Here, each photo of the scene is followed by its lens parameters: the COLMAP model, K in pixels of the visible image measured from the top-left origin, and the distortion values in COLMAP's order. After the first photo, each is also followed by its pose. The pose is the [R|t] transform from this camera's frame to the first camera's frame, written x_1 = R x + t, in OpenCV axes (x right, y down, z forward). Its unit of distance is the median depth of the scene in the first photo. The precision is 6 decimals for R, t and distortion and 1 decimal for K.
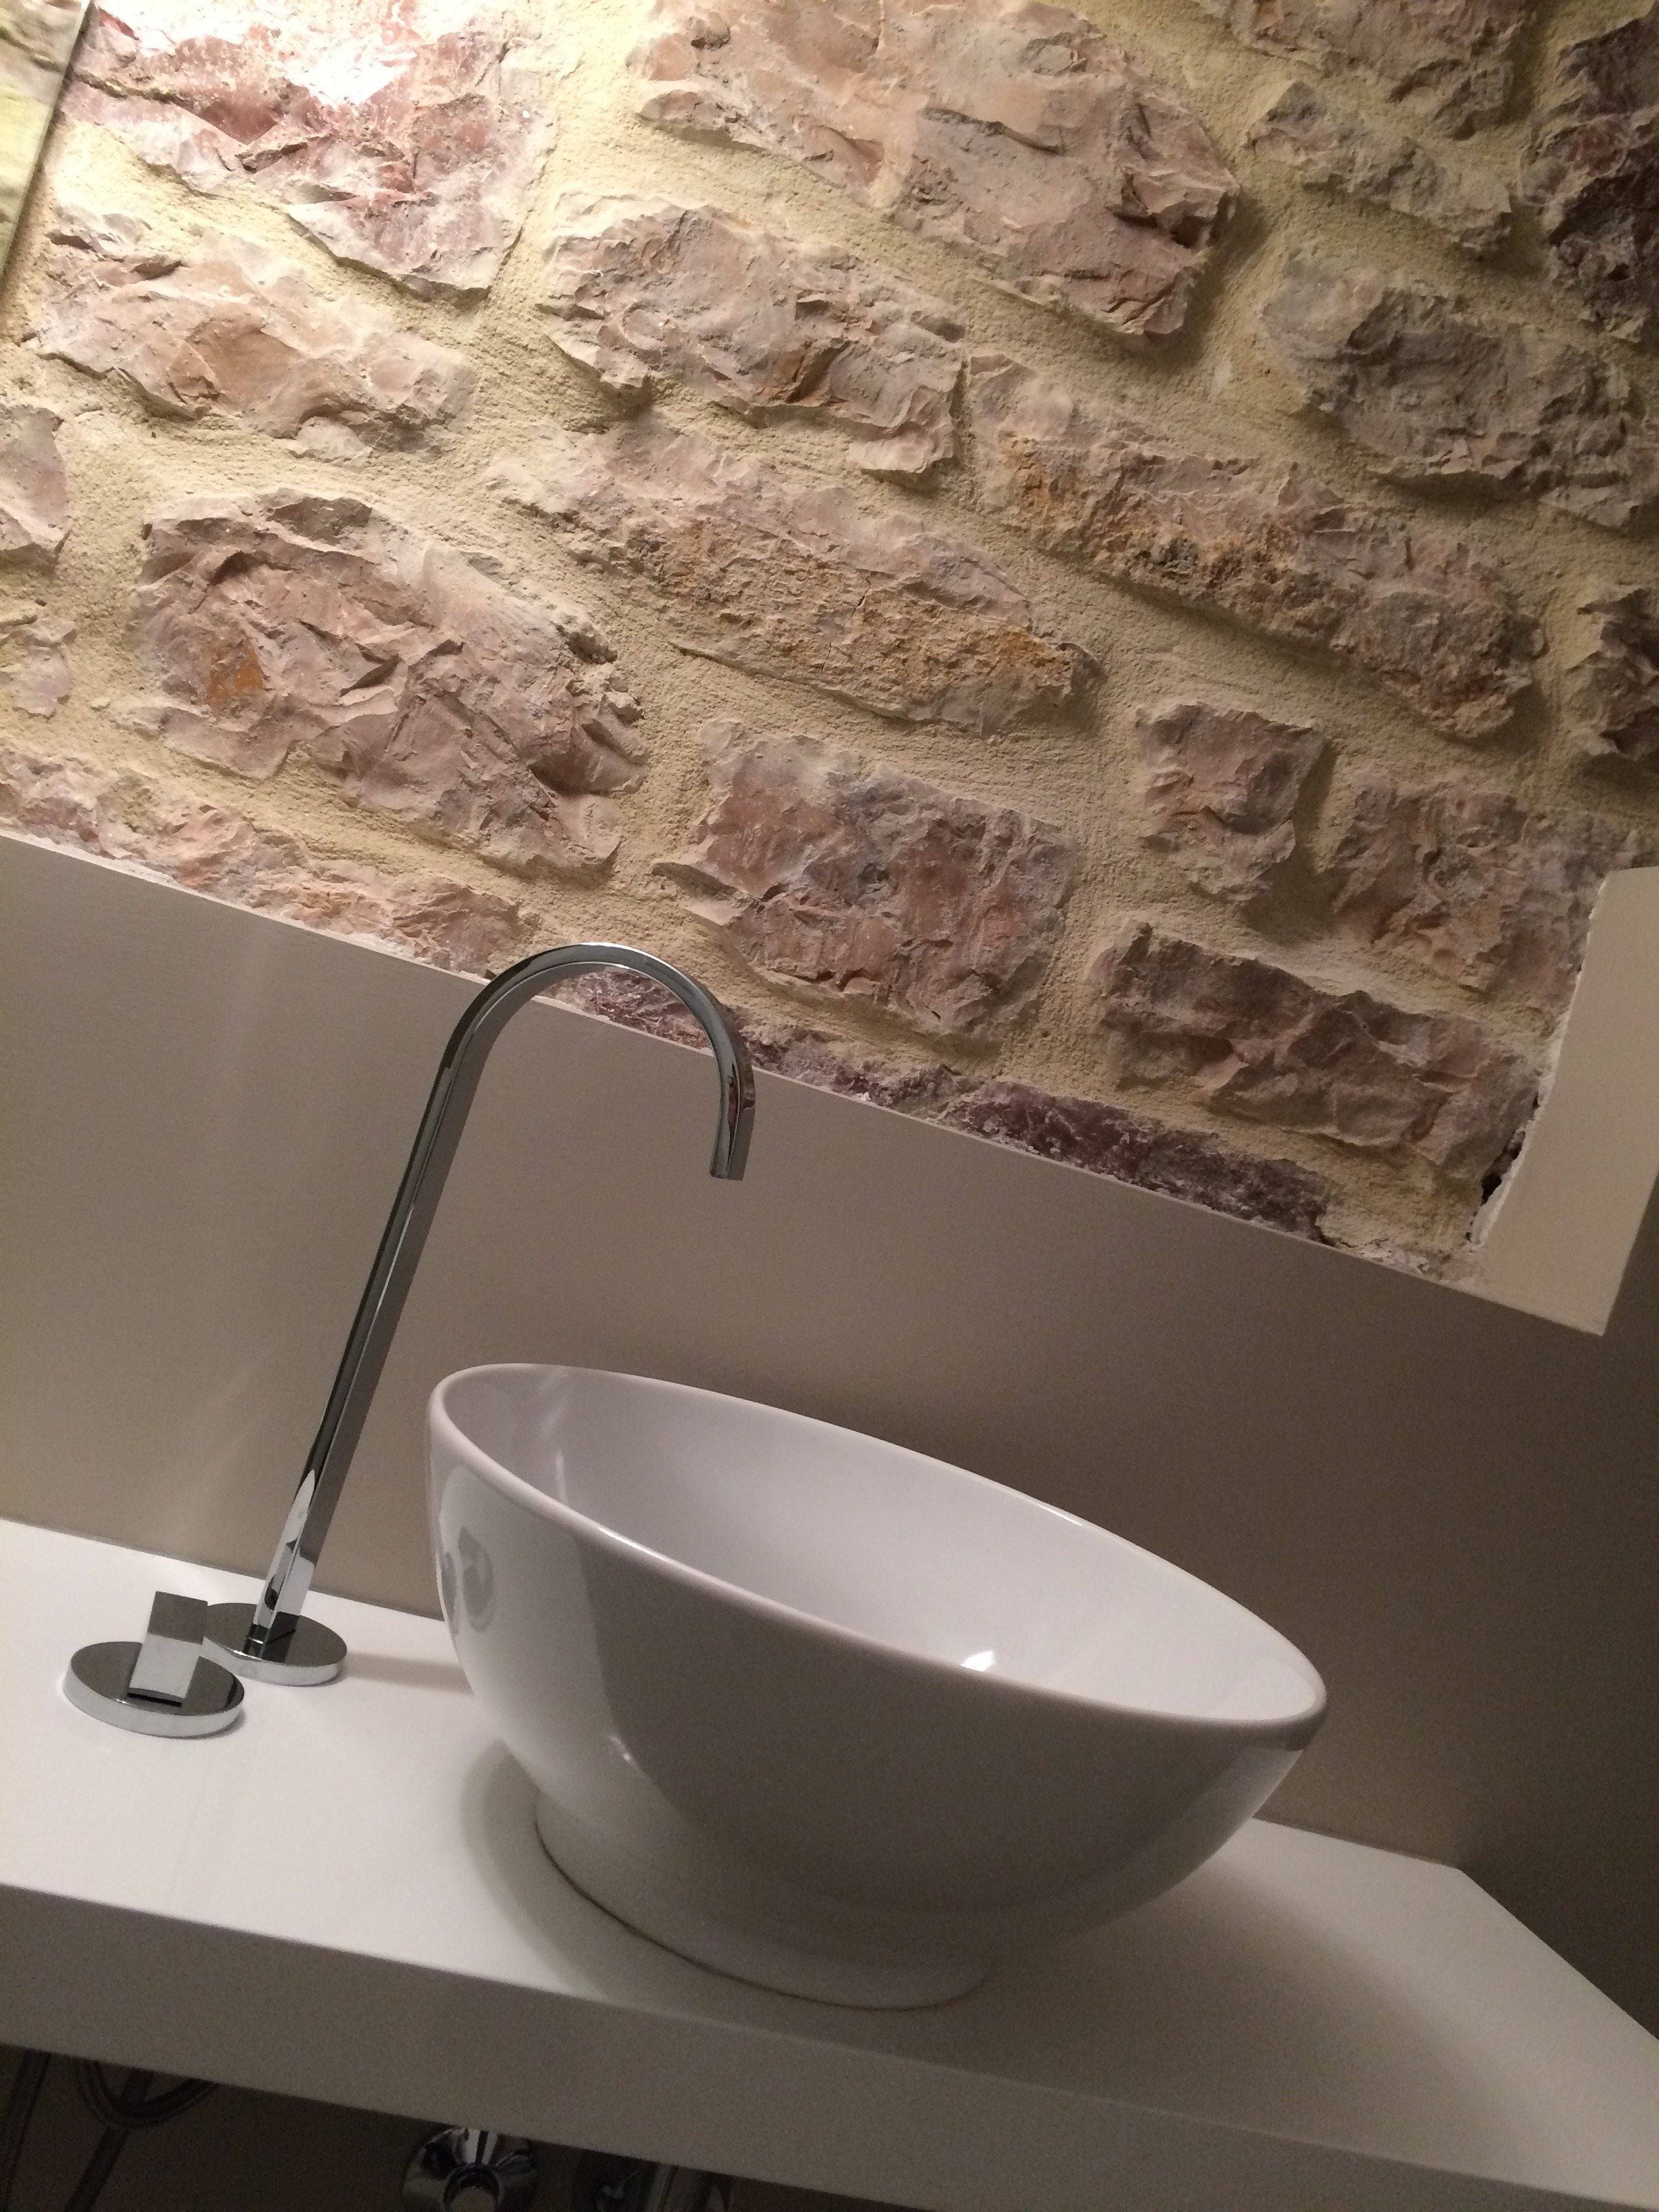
lens RADIAL K [[1878.6, 0, 827.1], [0, 1878.6, 1103.2], [0, 0, 1]] dist [0.071116, -0.086465]
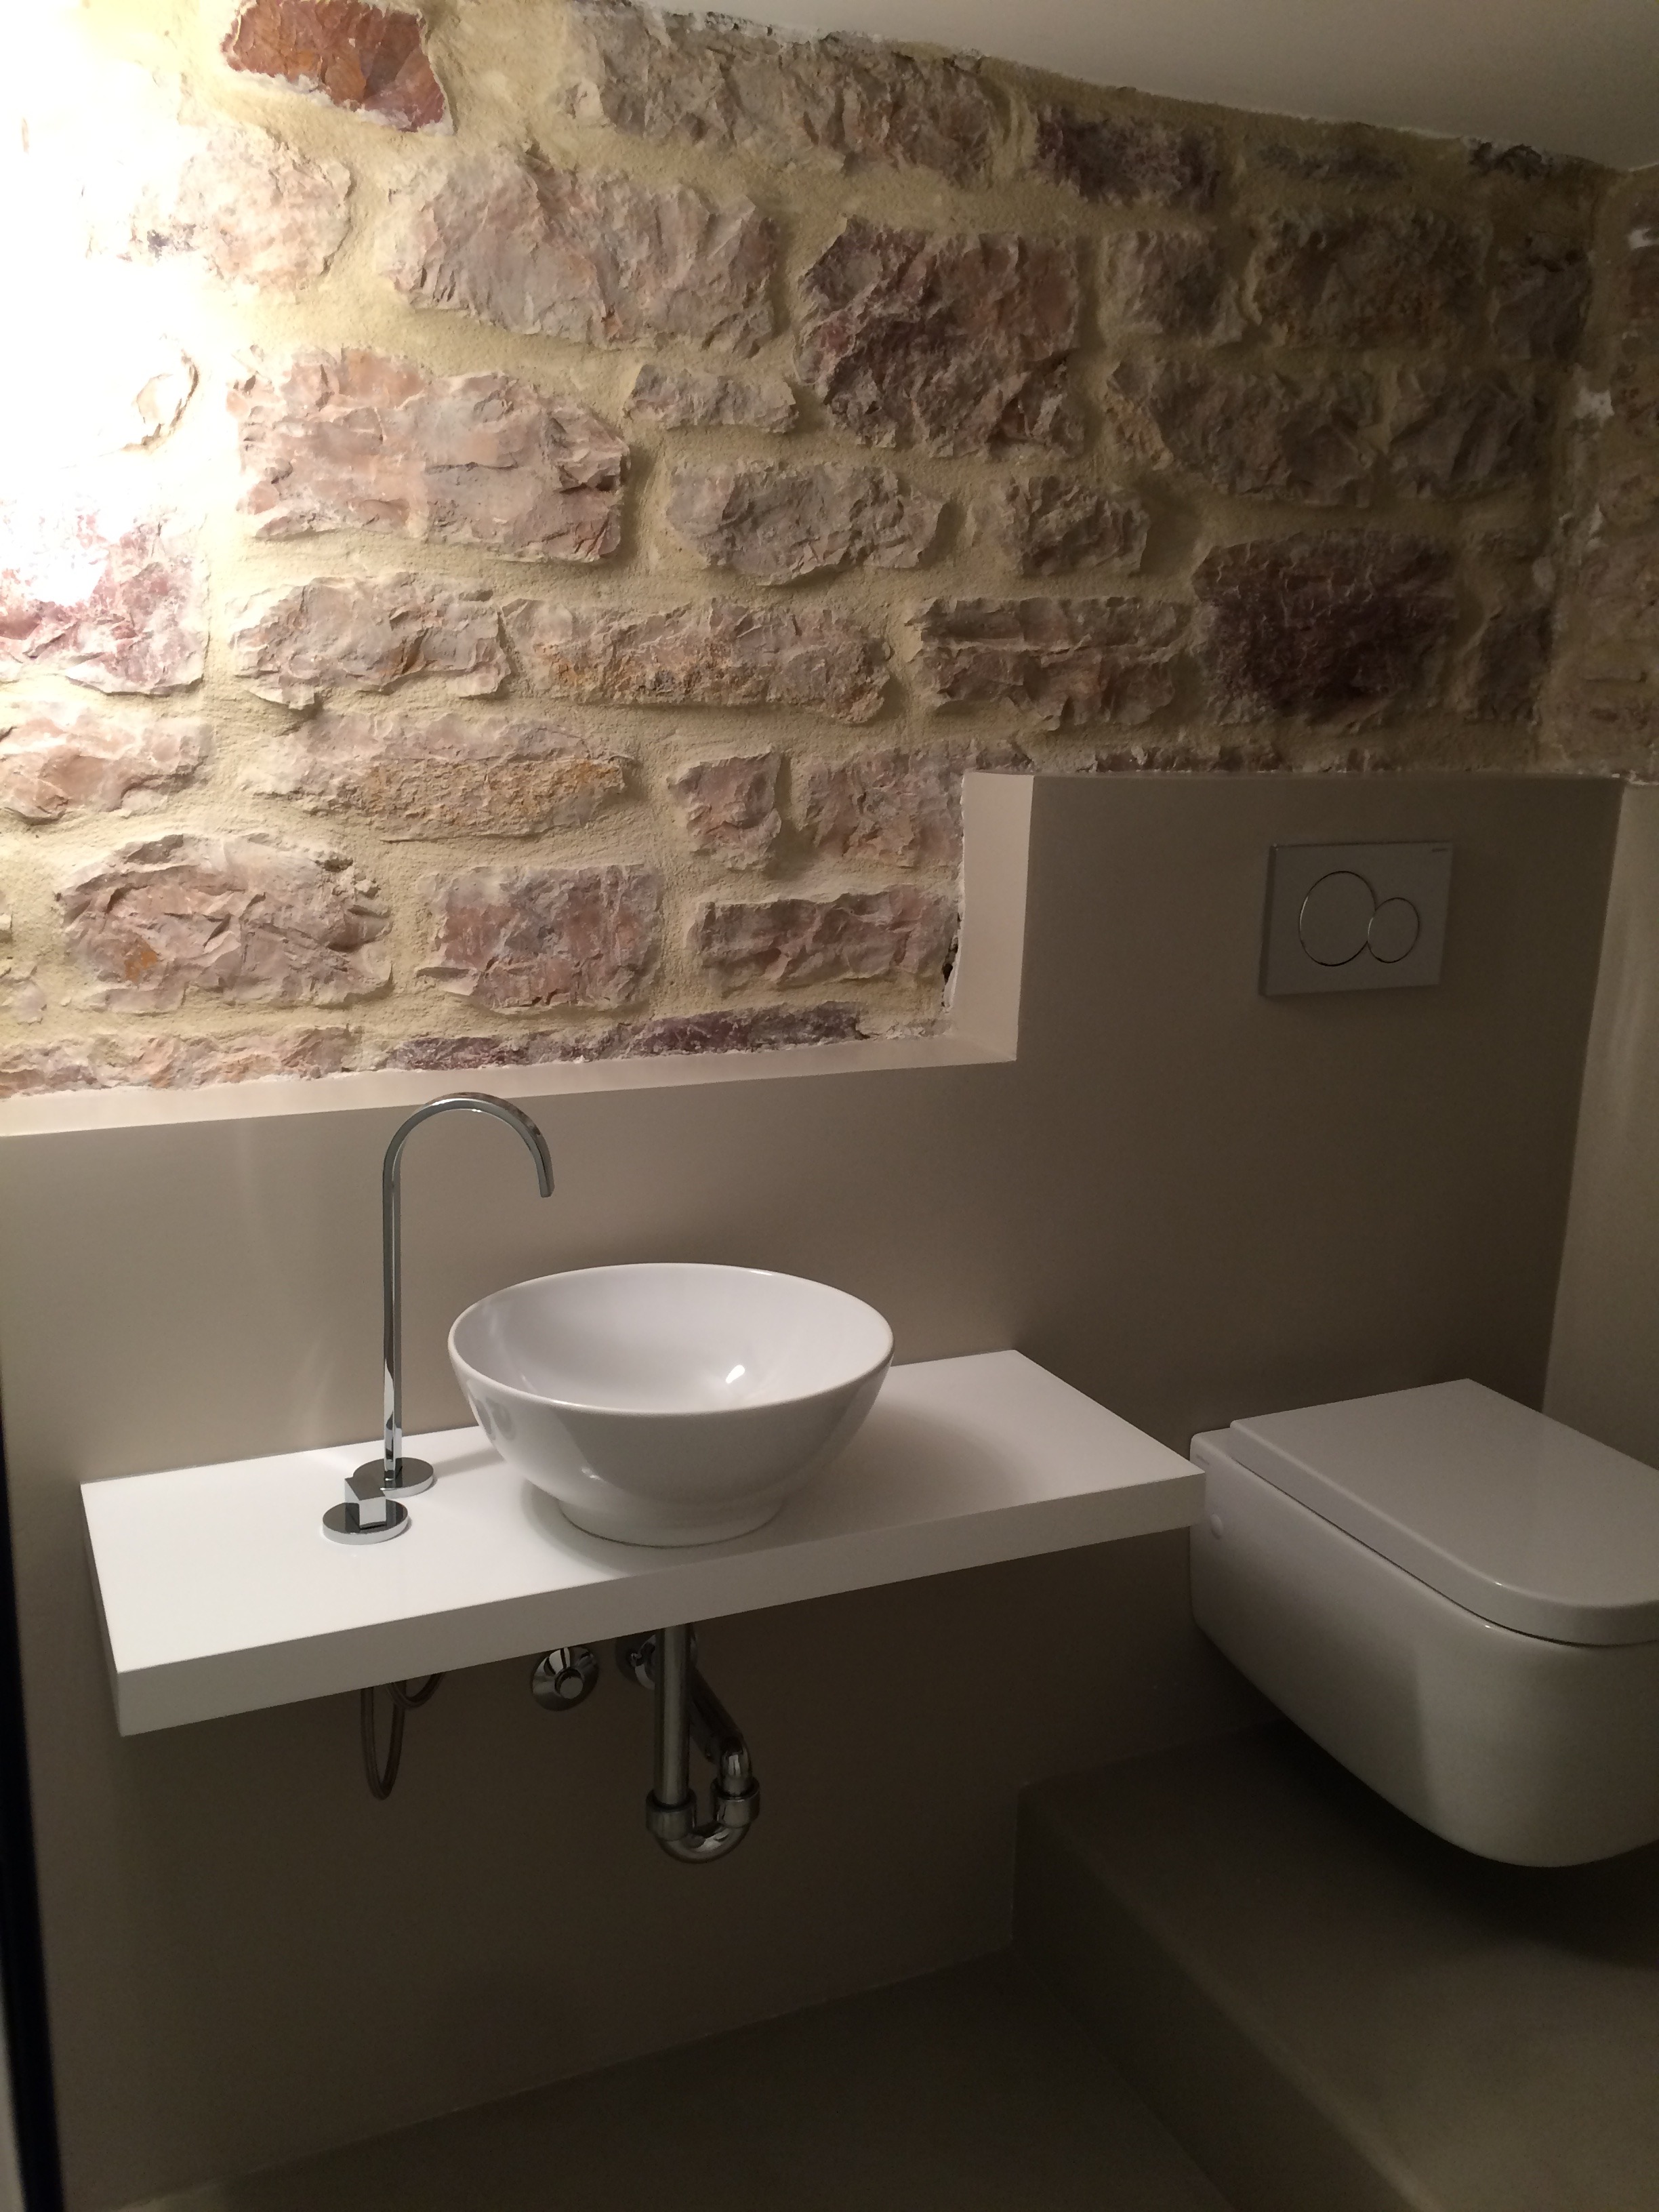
lens RADIAL K [[1878.6, 0, 829.9], [0, 1878.6, 1104.4], [0, 0, 1]] dist [0.071116, -0.086465]
pose [[0.940282, -0.314306, 0.130698, -0.003816], [0.271557, 0.924142, 0.268735, -0.361109], [-0.205249, -0.217195, 0.954306, -0.666504]]
